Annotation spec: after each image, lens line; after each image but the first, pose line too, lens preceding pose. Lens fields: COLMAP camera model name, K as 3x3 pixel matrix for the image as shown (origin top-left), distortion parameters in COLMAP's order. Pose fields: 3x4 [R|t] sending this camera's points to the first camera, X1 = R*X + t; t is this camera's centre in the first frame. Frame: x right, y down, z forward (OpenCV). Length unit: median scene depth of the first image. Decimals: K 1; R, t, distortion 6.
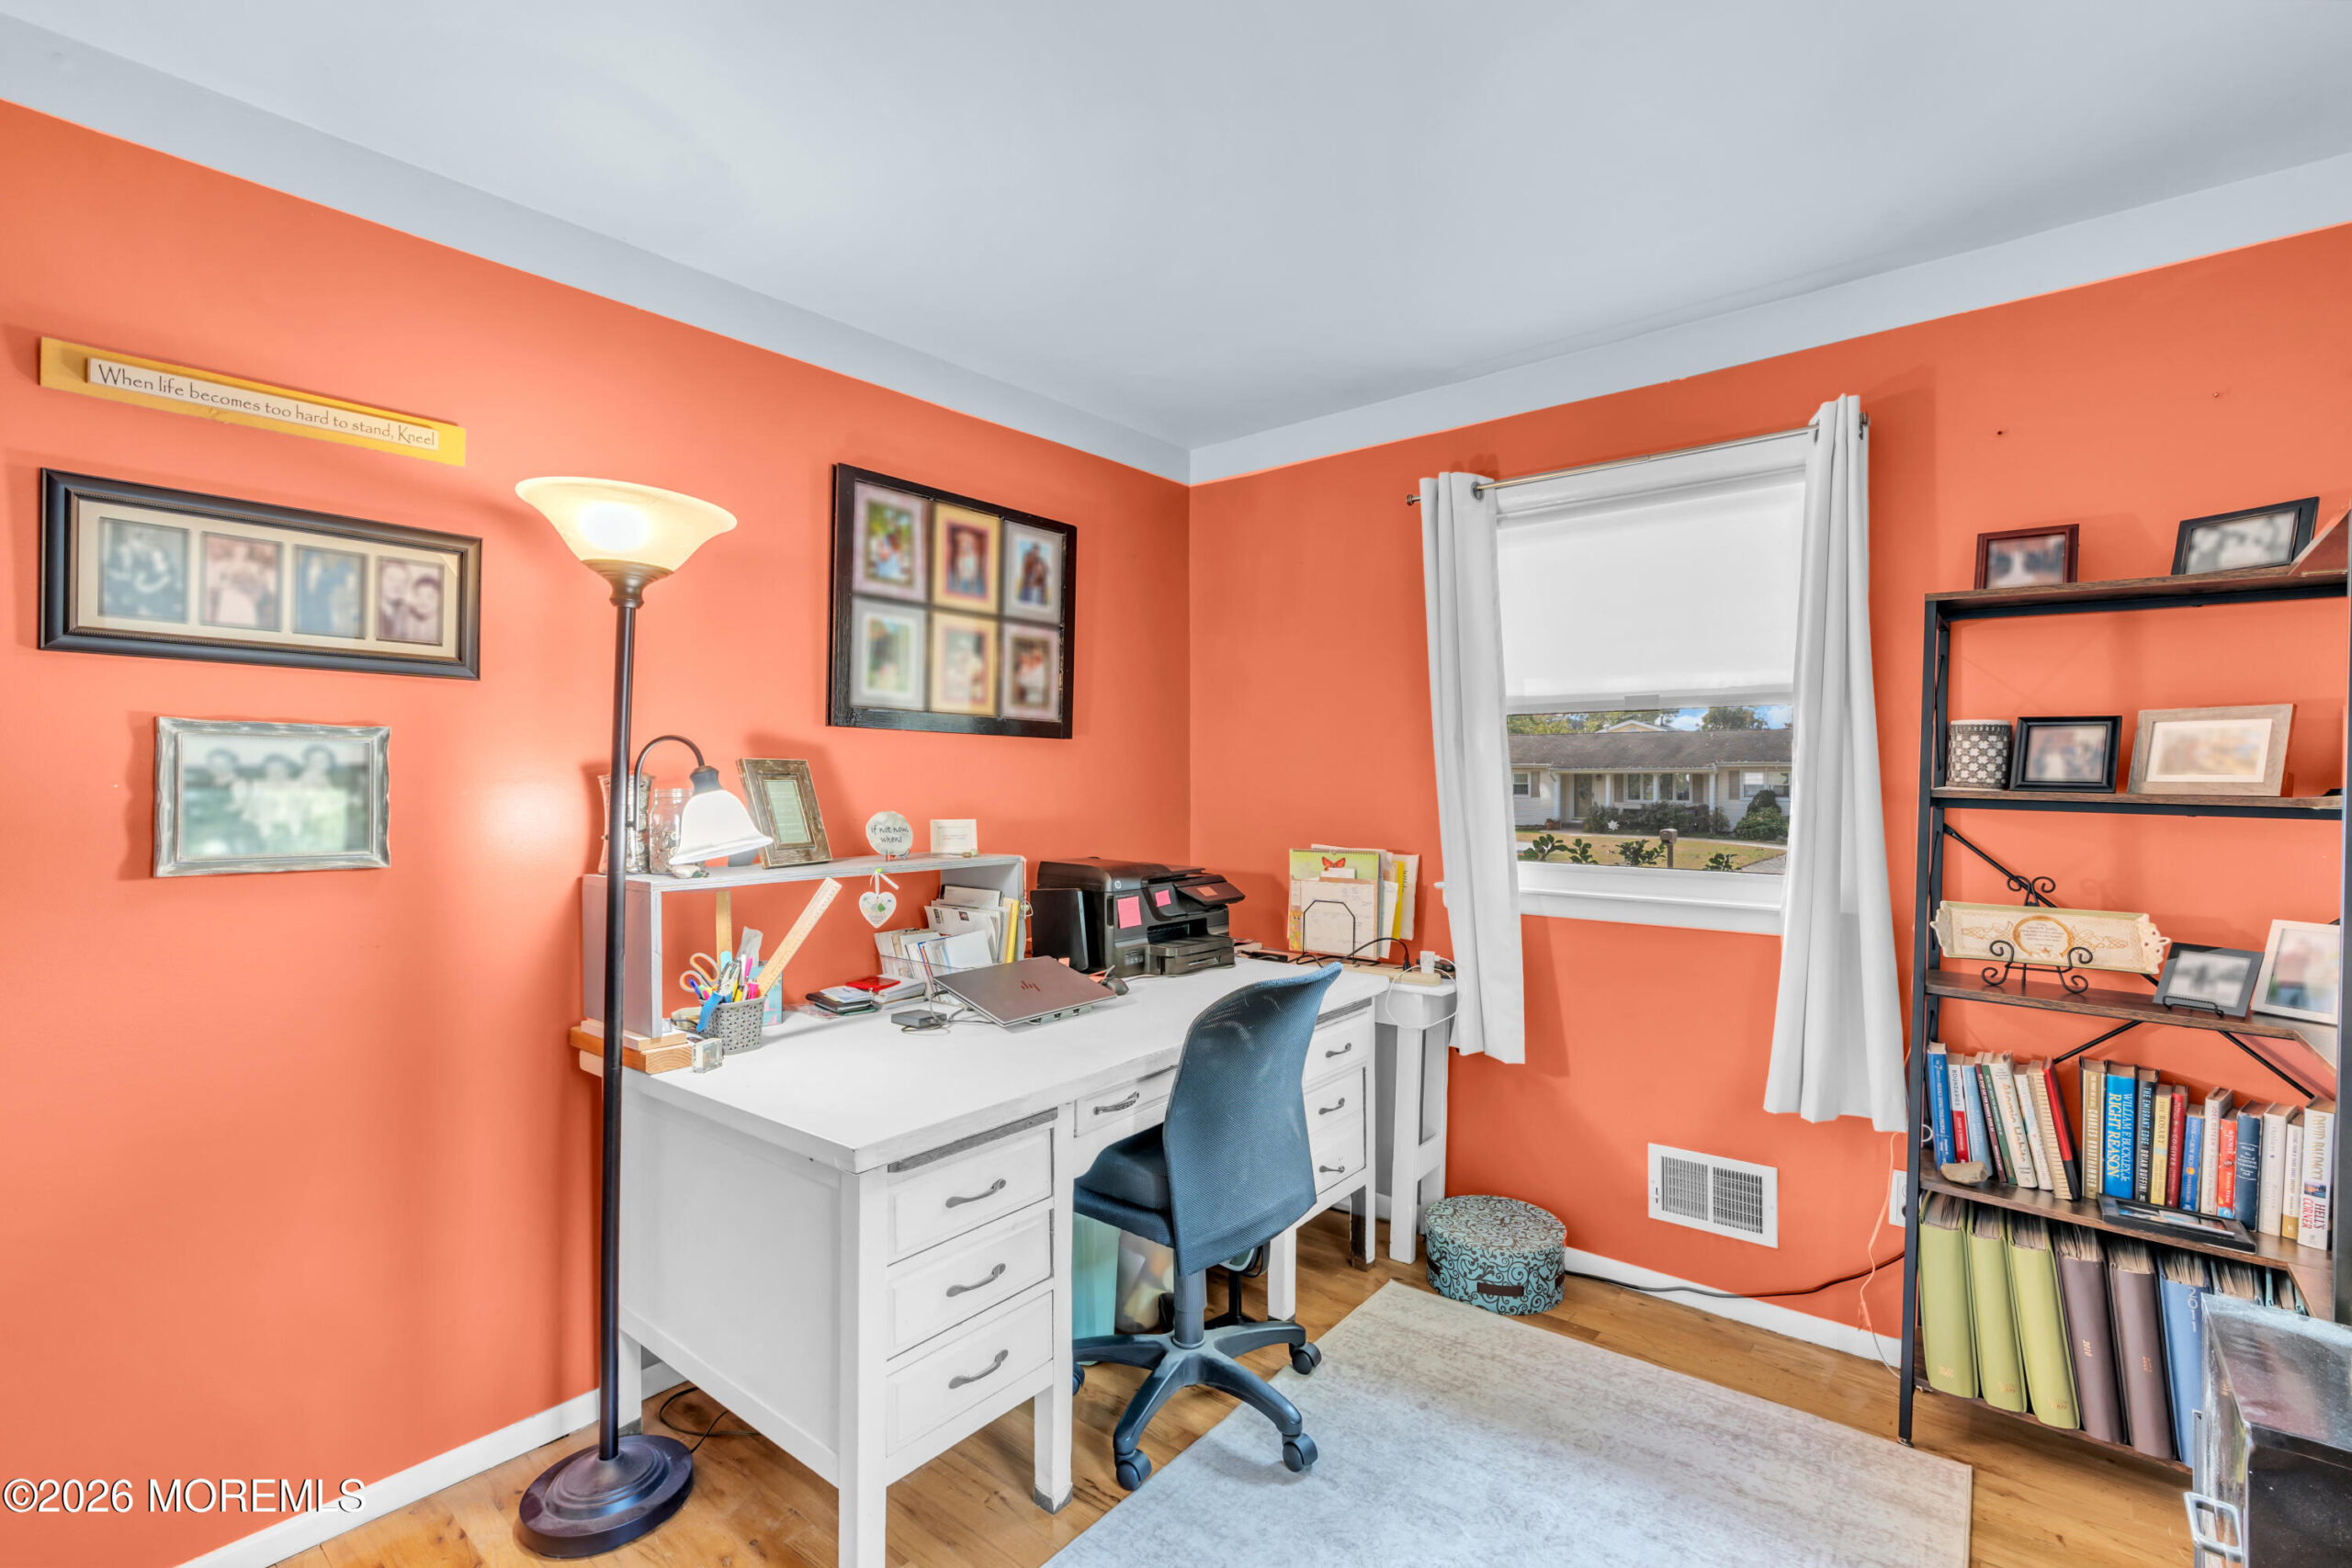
lens RADIAL K [[1057.9, 0, 1192.9], [0, 1057.9, 781.0], [0, 0, 1]] dist [-0.006756, 0.002747]
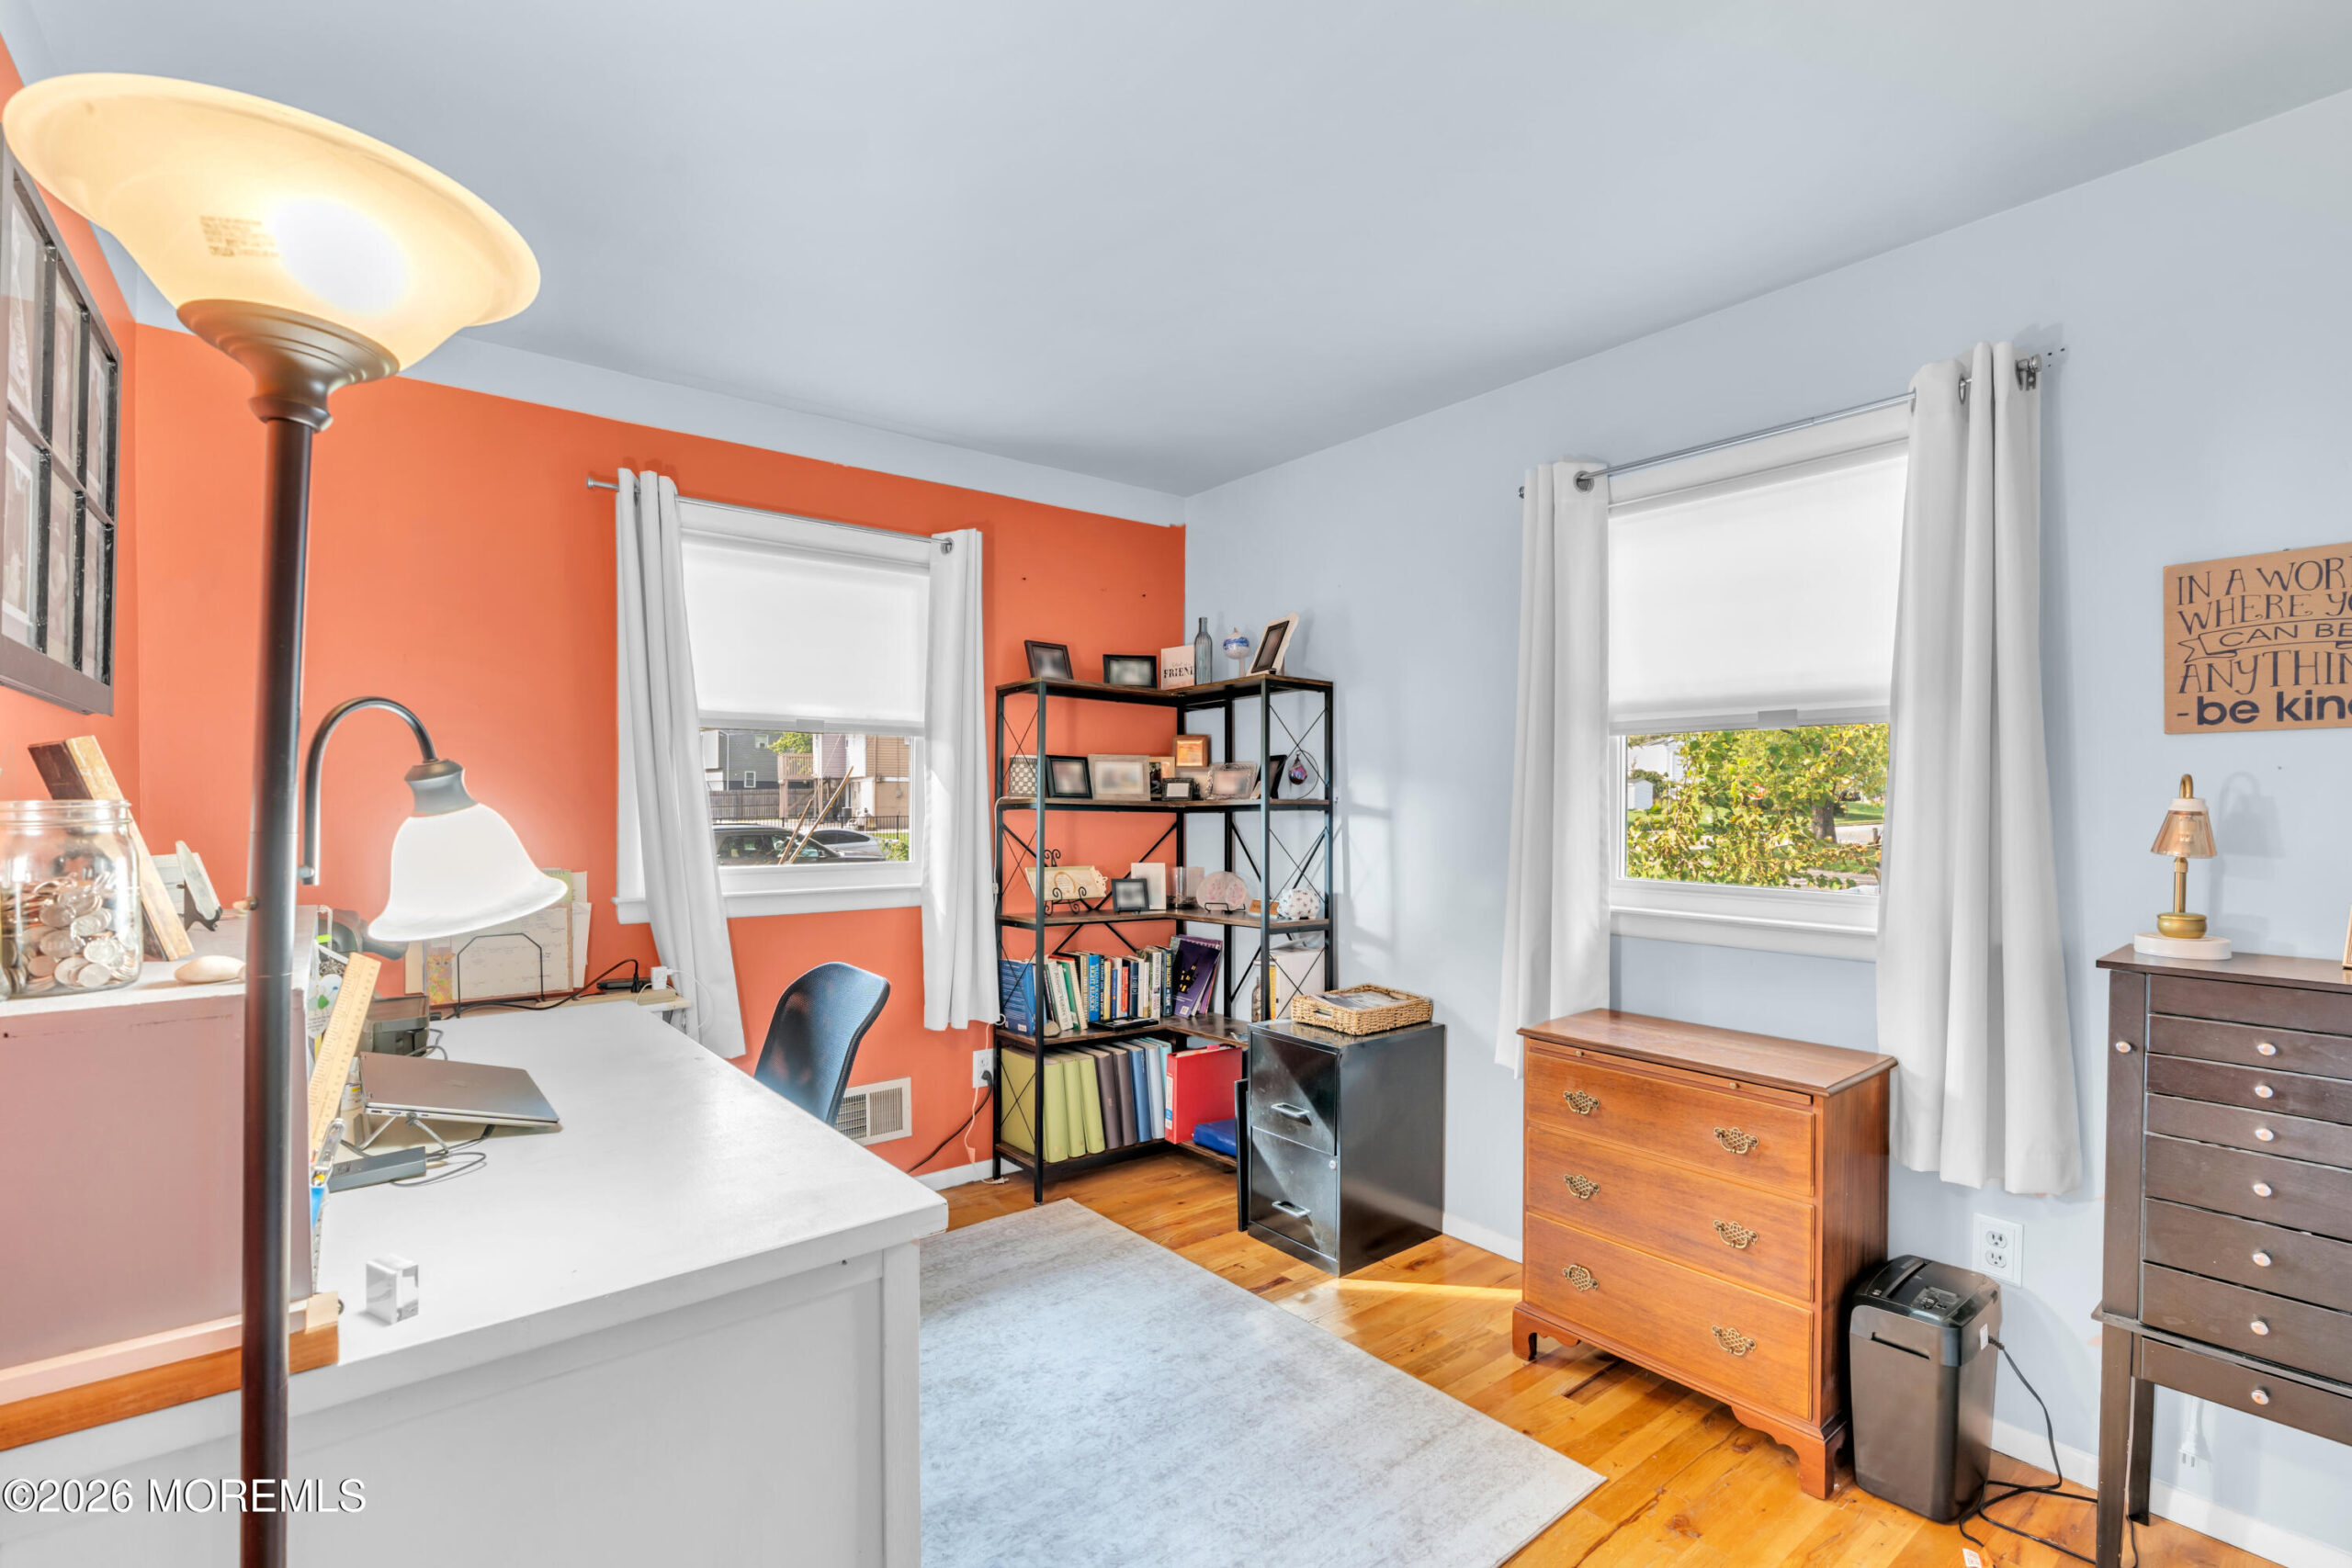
lens RADIAL K [[1057.9, 0, 1183.4], [0, 1057.9, 801.6], [0, 0, 1]] dist [-0.006756, 0.002747]
pose [[0.213228, -0.004868, 0.976990, -0.923921], [-0.005070, 0.999969, 0.006089, 0.002279], [-0.976989, -0.006251, 0.213197, 0.485378]]
